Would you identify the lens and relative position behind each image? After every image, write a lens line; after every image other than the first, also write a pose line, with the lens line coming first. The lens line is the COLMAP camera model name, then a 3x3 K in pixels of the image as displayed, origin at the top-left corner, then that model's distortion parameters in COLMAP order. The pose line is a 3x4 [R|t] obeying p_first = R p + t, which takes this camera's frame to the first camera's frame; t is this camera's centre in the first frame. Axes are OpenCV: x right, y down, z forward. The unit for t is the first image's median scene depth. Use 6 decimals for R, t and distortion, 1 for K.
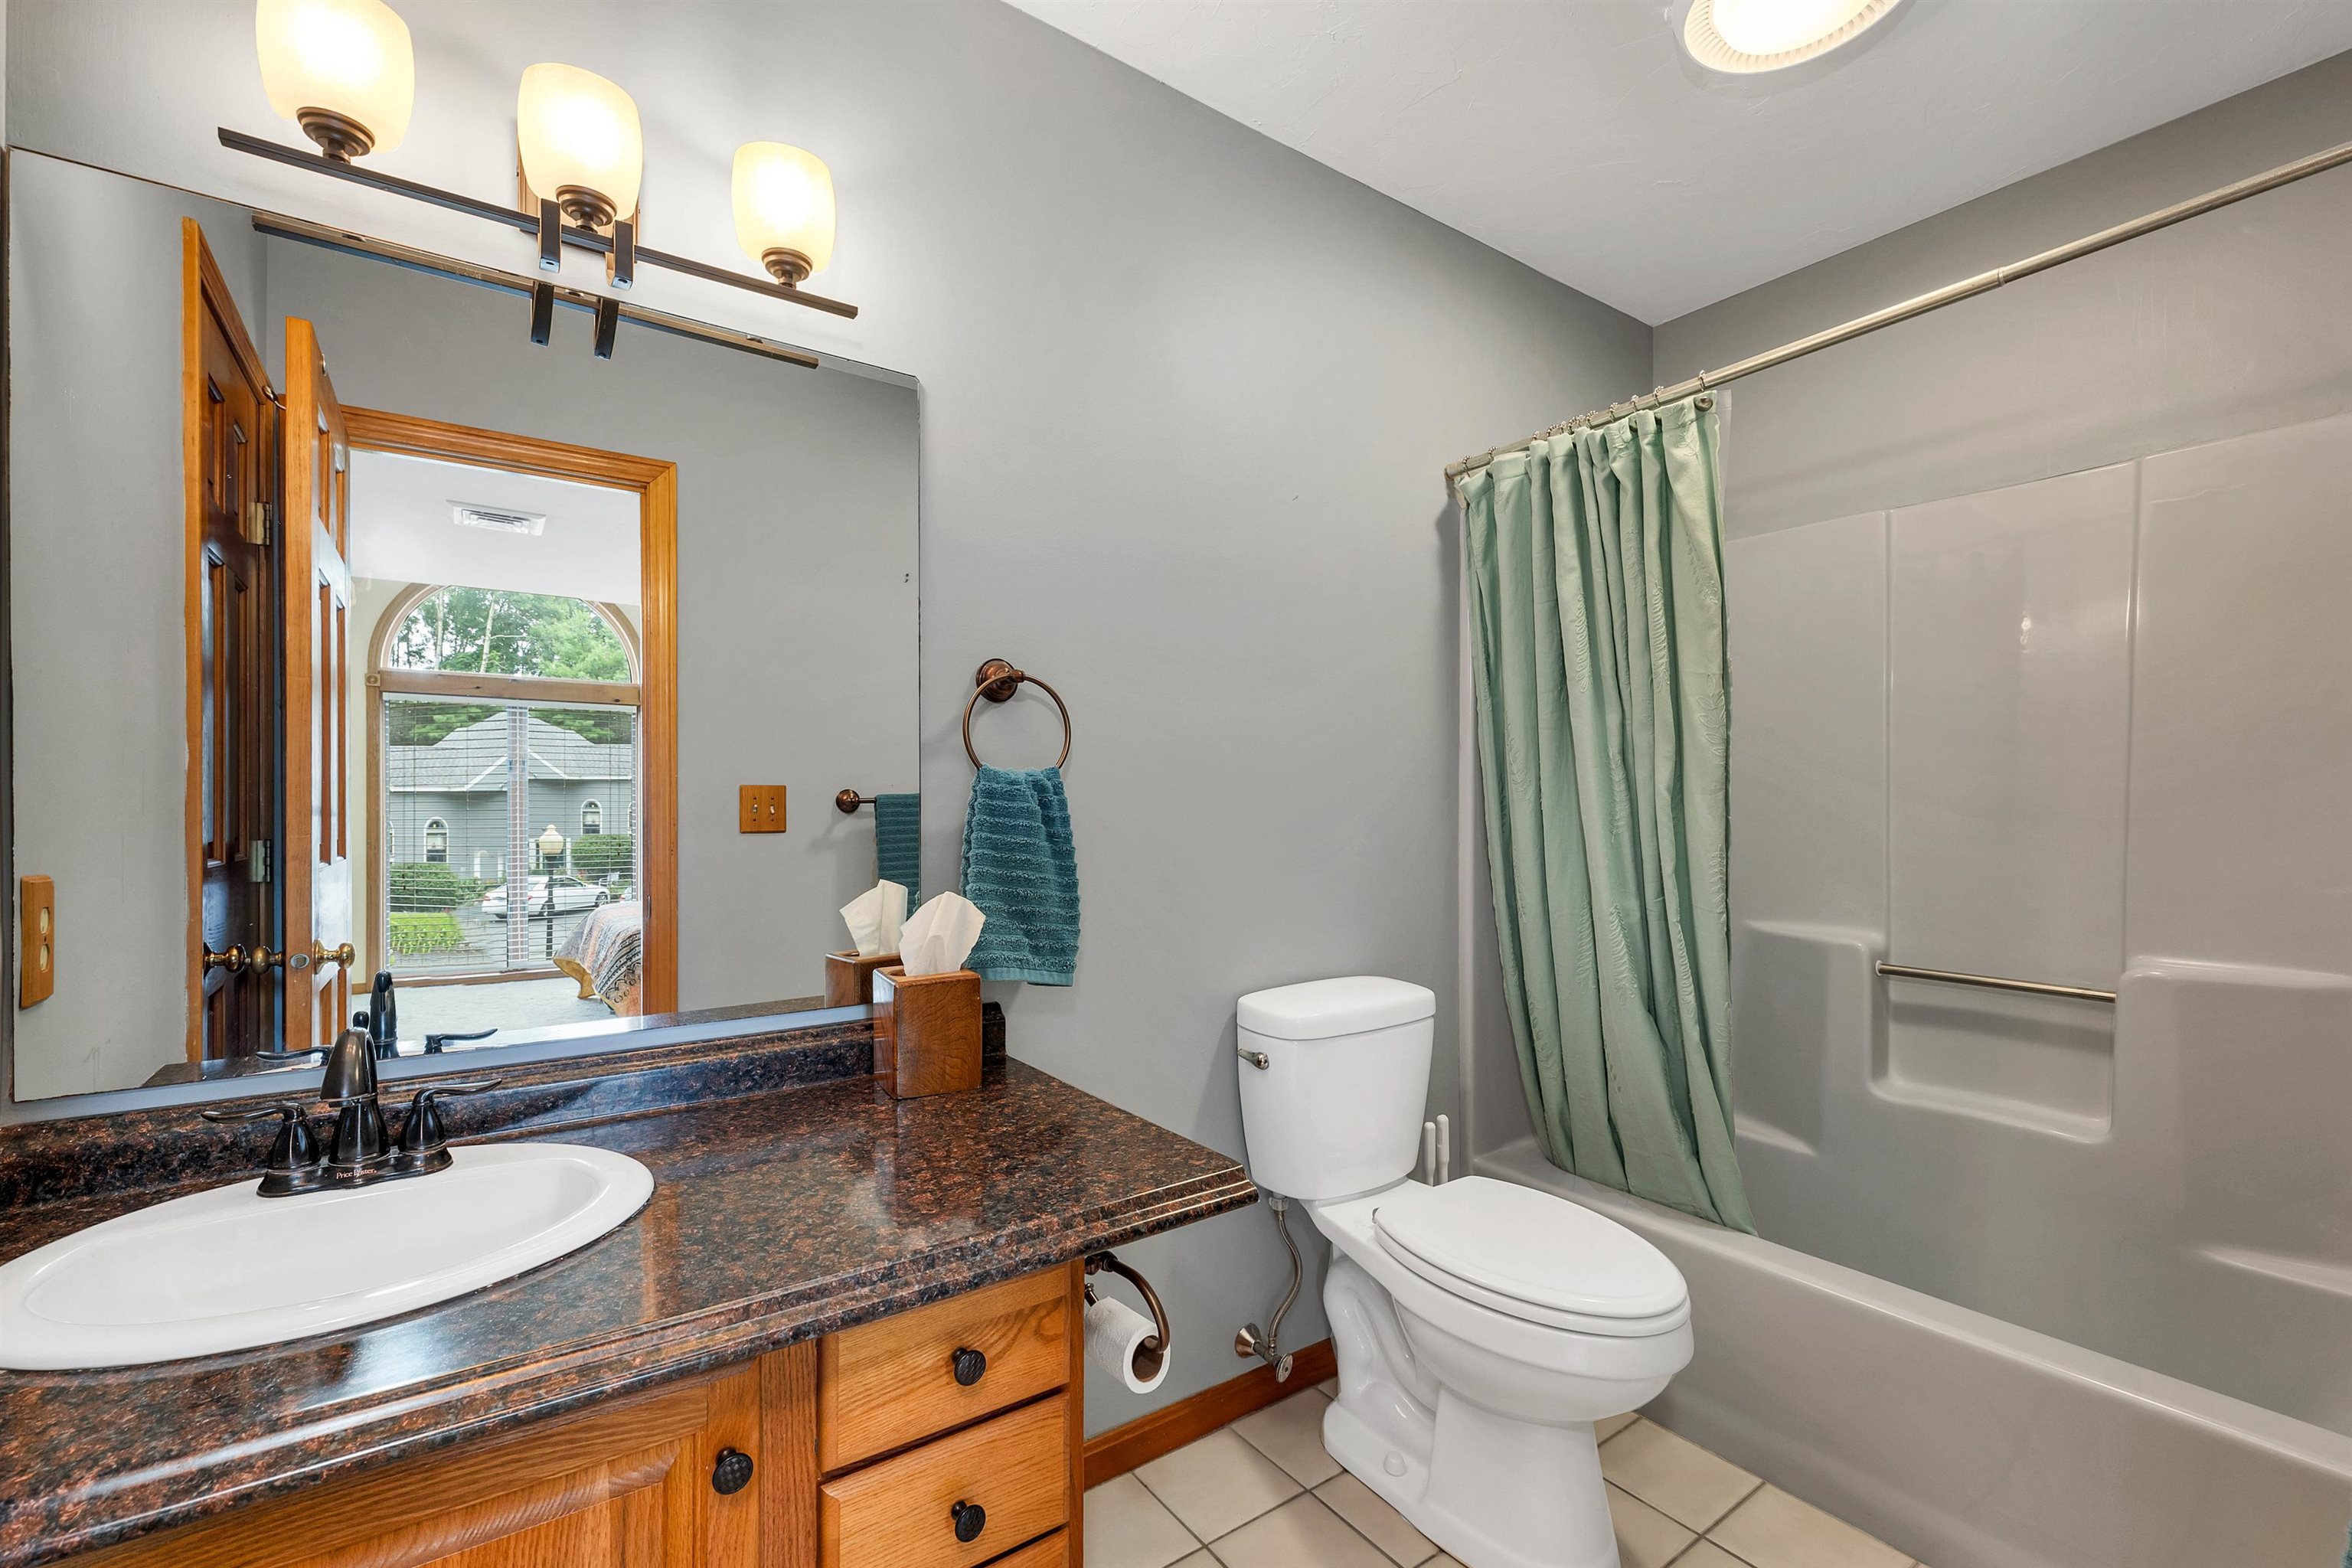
lens RADIAL K [[988.4, 0, 1176.9], [0, 988.4, 796.4], [0, 0, 1]] dist [-0.000256, -0.013369]
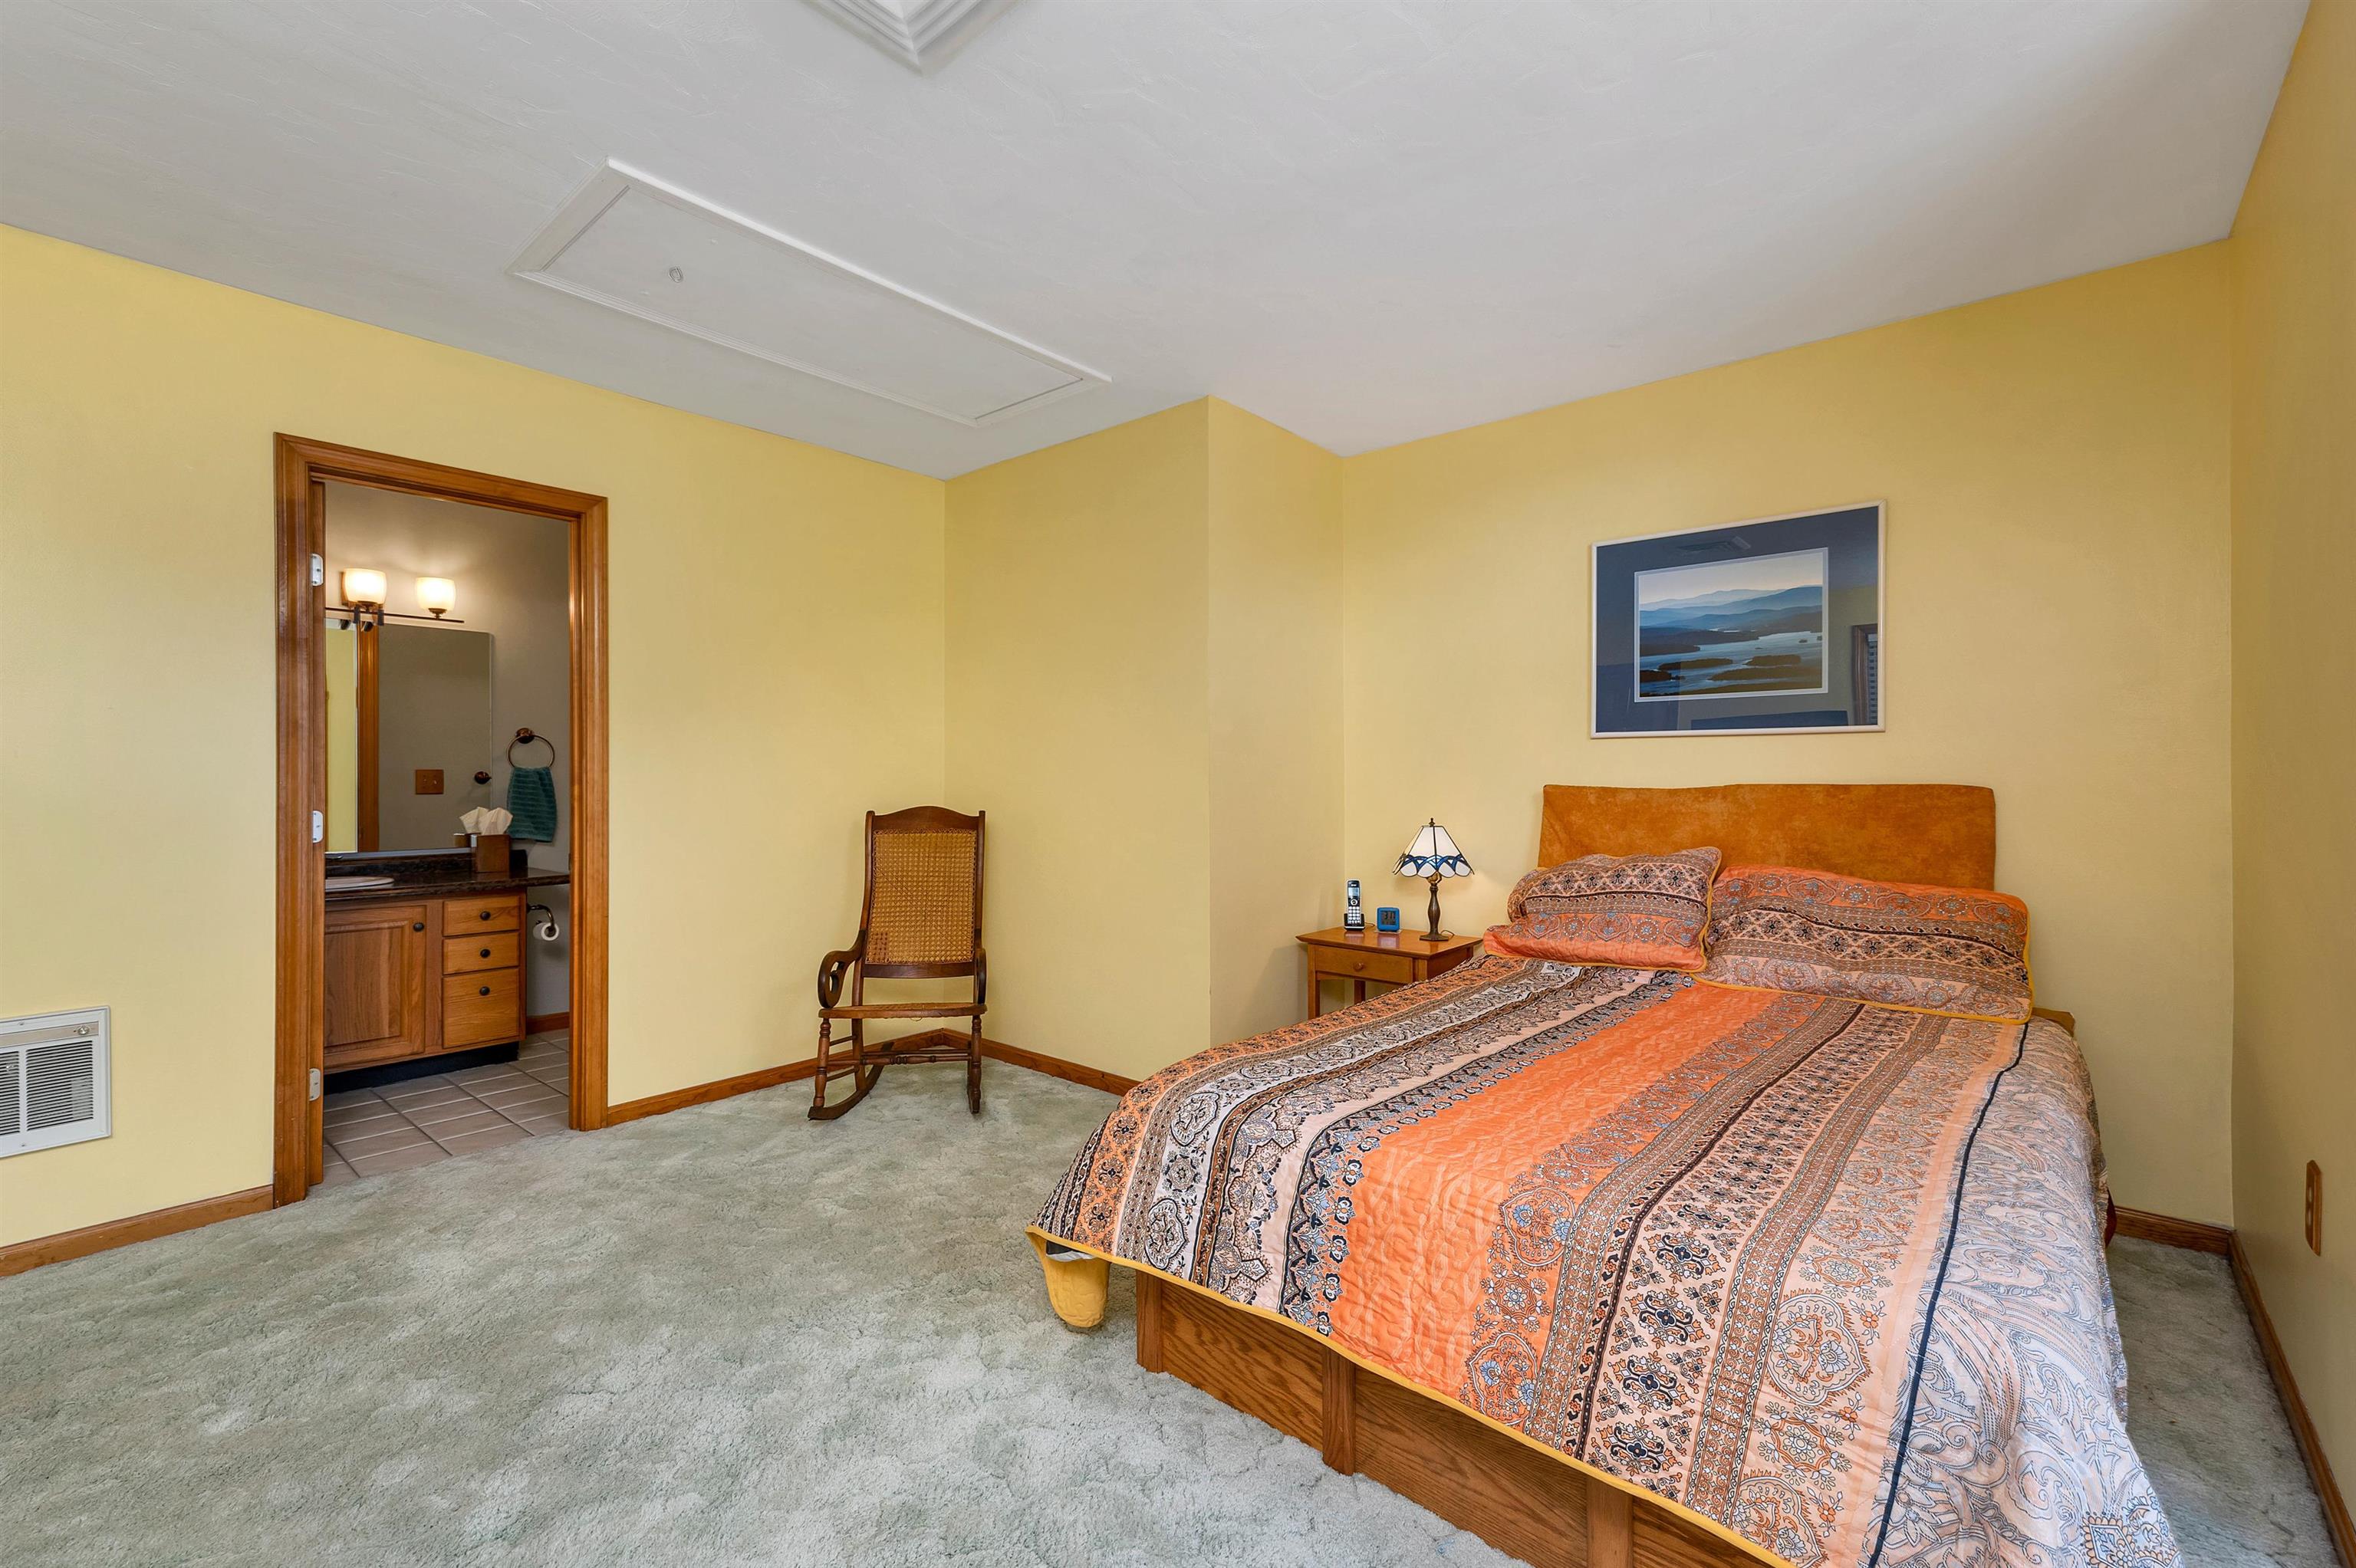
lens RADIAL K [[980.4, 0, 1170.5], [0, 980.4, 784.7], [0, 0, 1]] dist [-0.000558, 0.000181]
pose [[0.969339, 0.003073, 0.245708, 1.016477], [-0.005484, 0.999943, 0.009132, -0.013702], [-0.245666, -0.010199, 0.969301, -2.397244]]
